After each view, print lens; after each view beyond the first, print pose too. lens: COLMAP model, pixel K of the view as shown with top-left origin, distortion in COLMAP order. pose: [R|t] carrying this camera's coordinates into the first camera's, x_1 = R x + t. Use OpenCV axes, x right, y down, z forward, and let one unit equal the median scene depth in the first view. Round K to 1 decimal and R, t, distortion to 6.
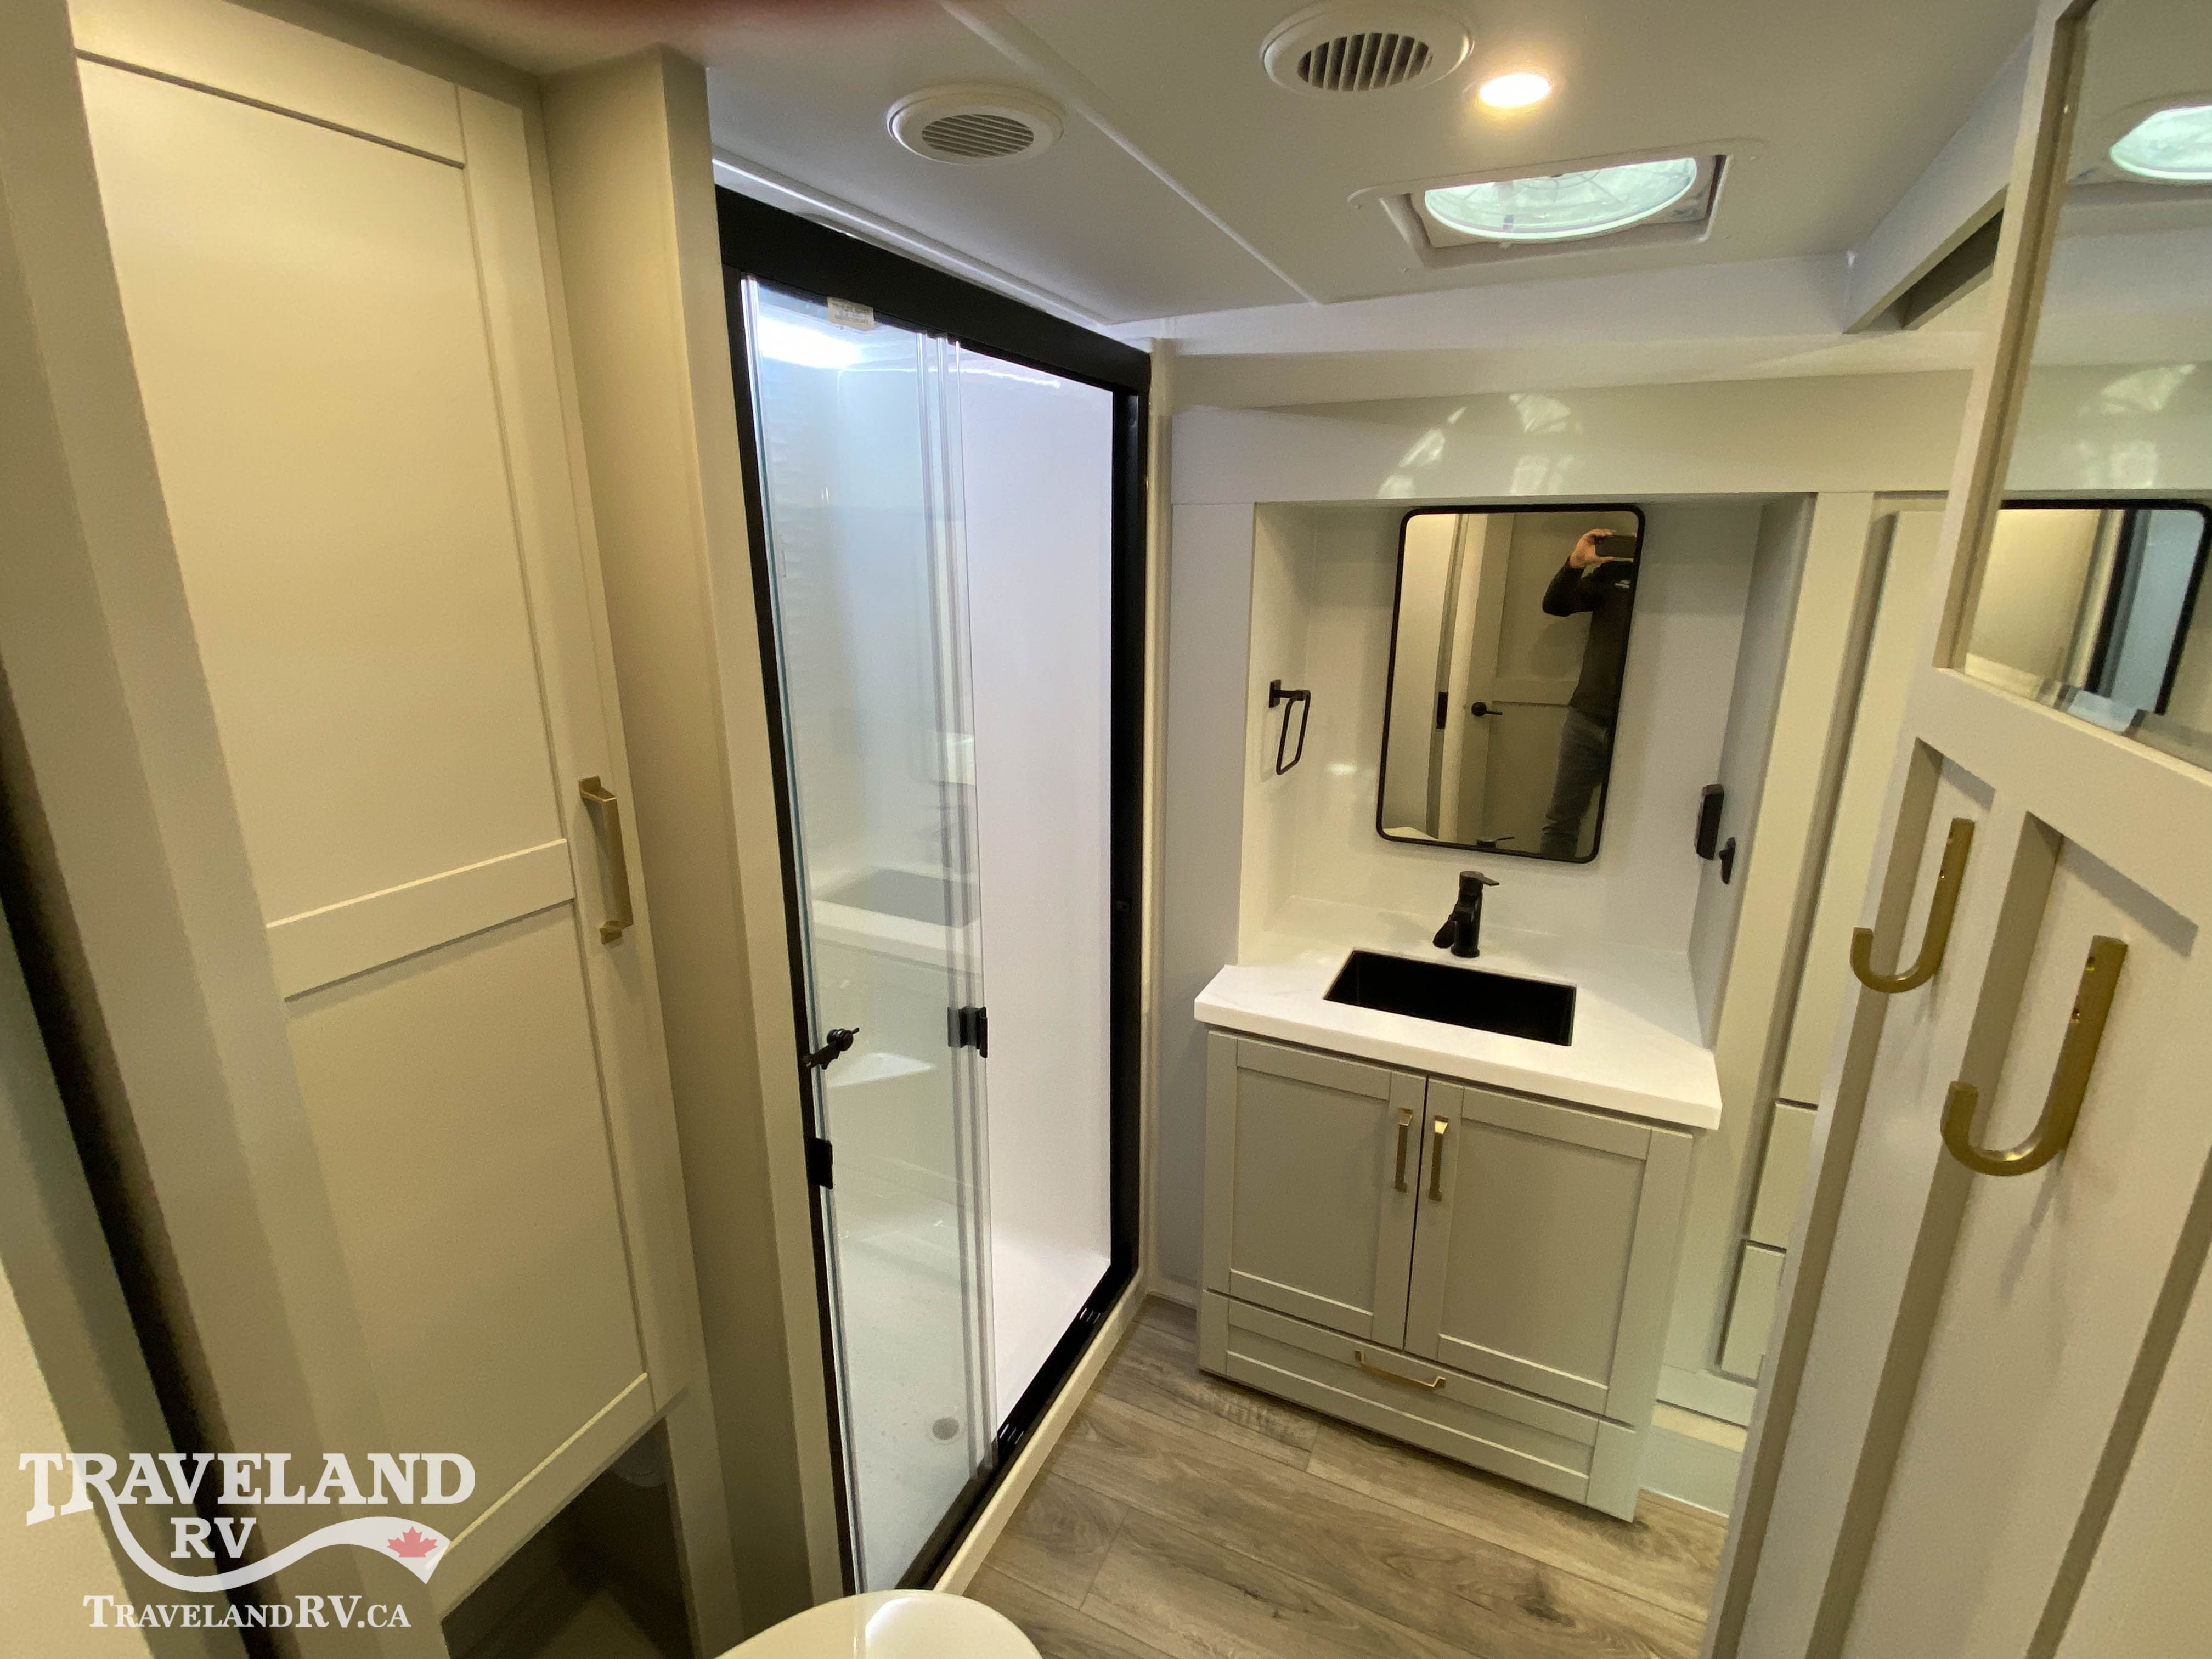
lens RADIAL K [[1037.0, 0, 1110.0], [0, 1037.0, 832.4], [0, 0, 1]] dist [-0.000202, 0.000124]
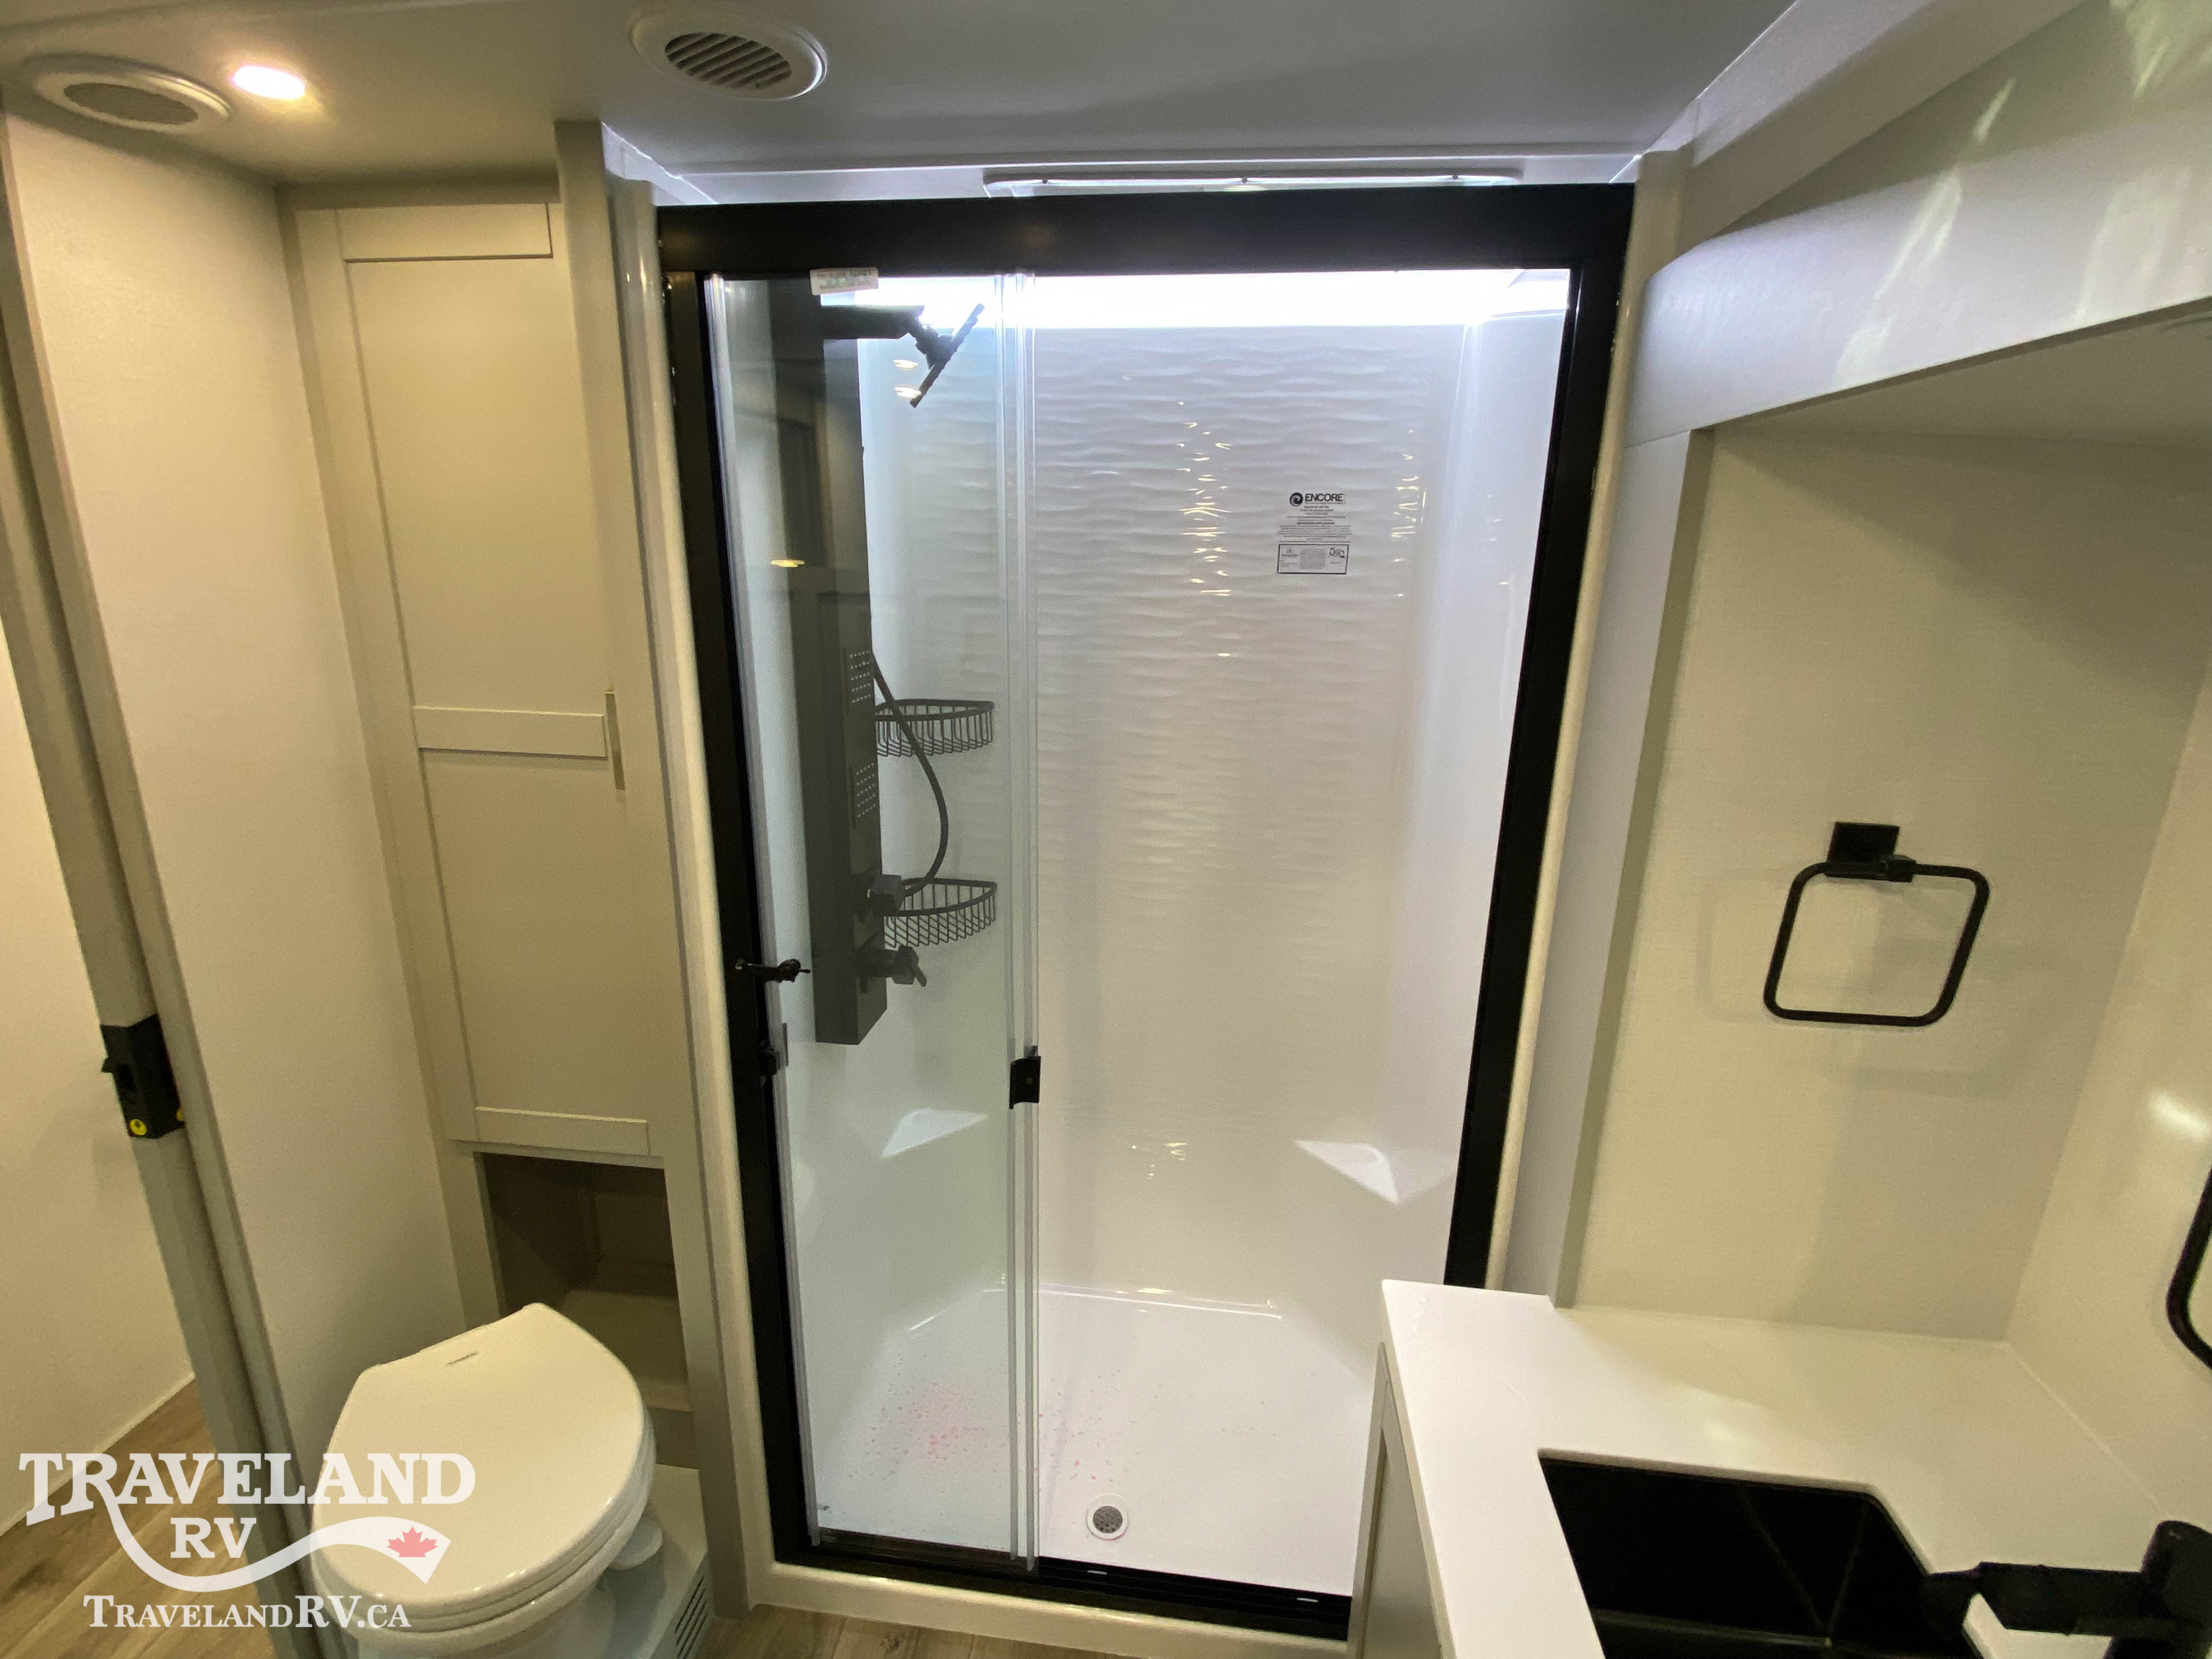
lens RADIAL K [[1018.9, 0, 1082.3], [0, 1018.9, 830.4], [0, 0, 1]] dist [-0.001068, -0.000275]
pose [[0.303788, 0.256247, -0.917633, 0.542338], [-0.284022, 0.943716, 0.169504, -0.144405], [0.909420, 0.209135, 0.359469, 0.608452]]
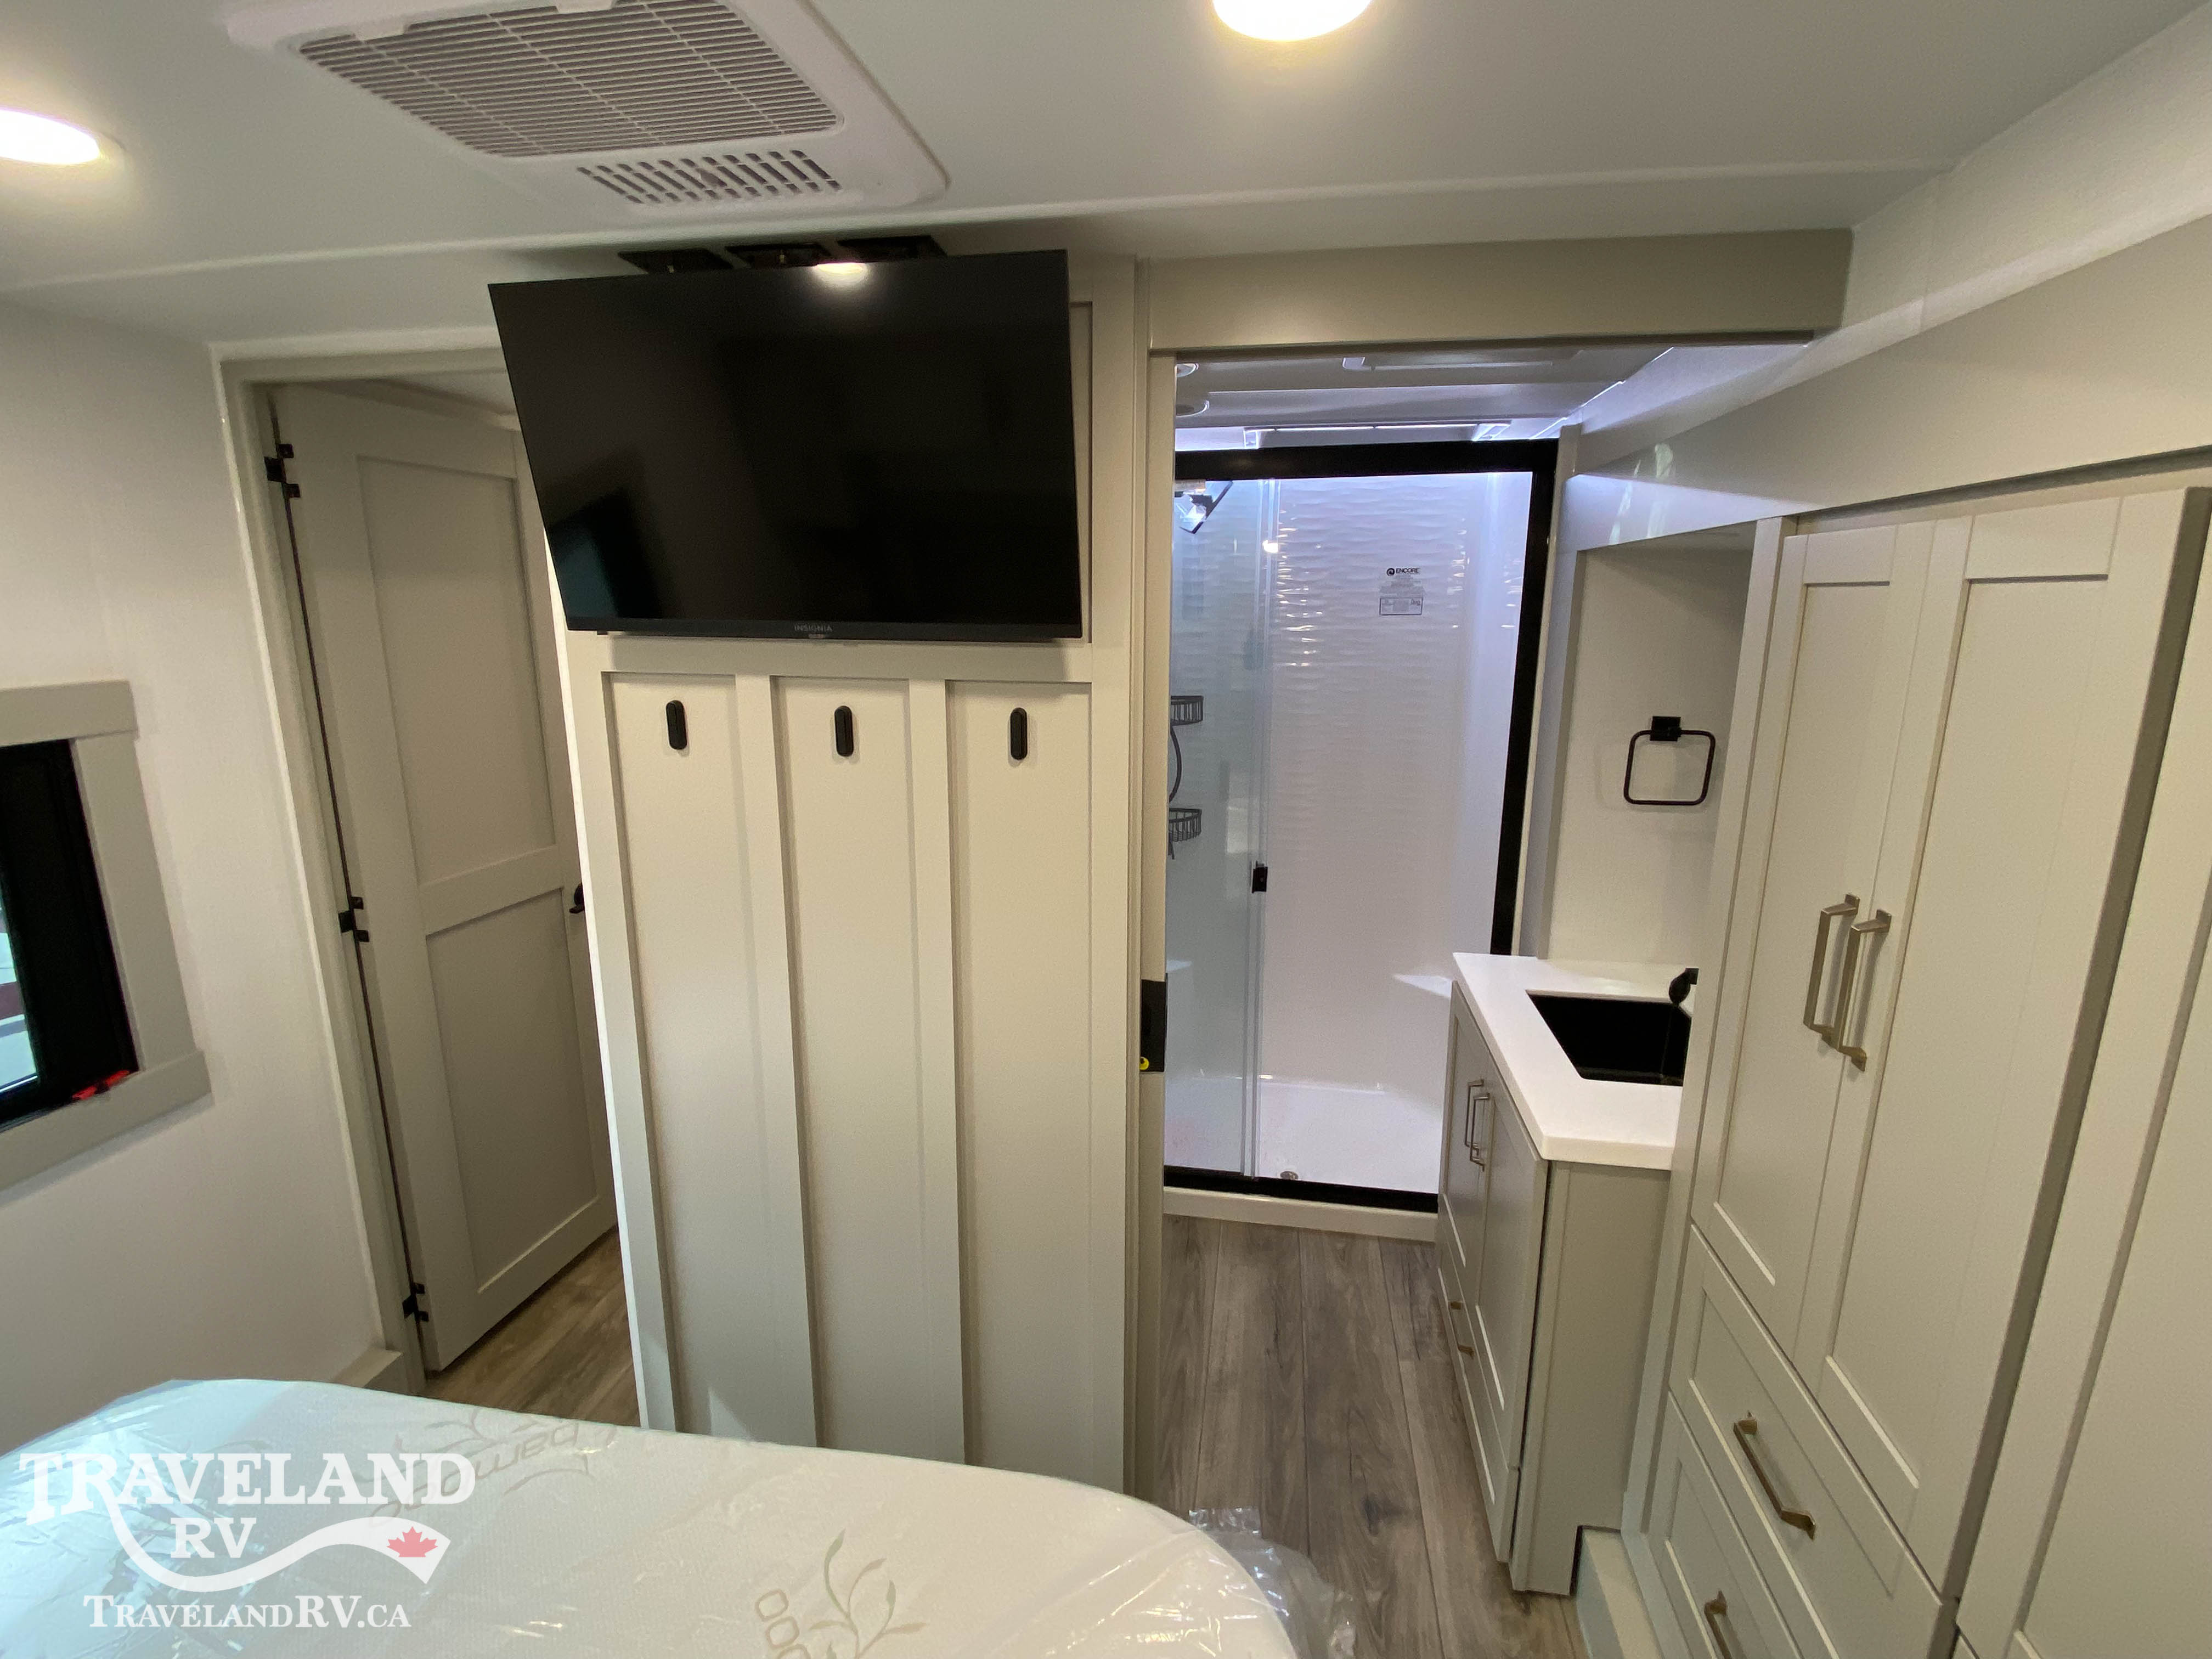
lens RADIAL K [[1012.3, 0, 1097.1], [0, 1012.3, 824.2], [0, 0, 1]] dist [0.048495, -0.035908]
pose [[0.274314, 0.206268, -0.939258, 1.158184], [-0.272945, 0.953256, 0.129627, -0.025536], [0.922091, 0.220807, 0.317792, 0.190538]]
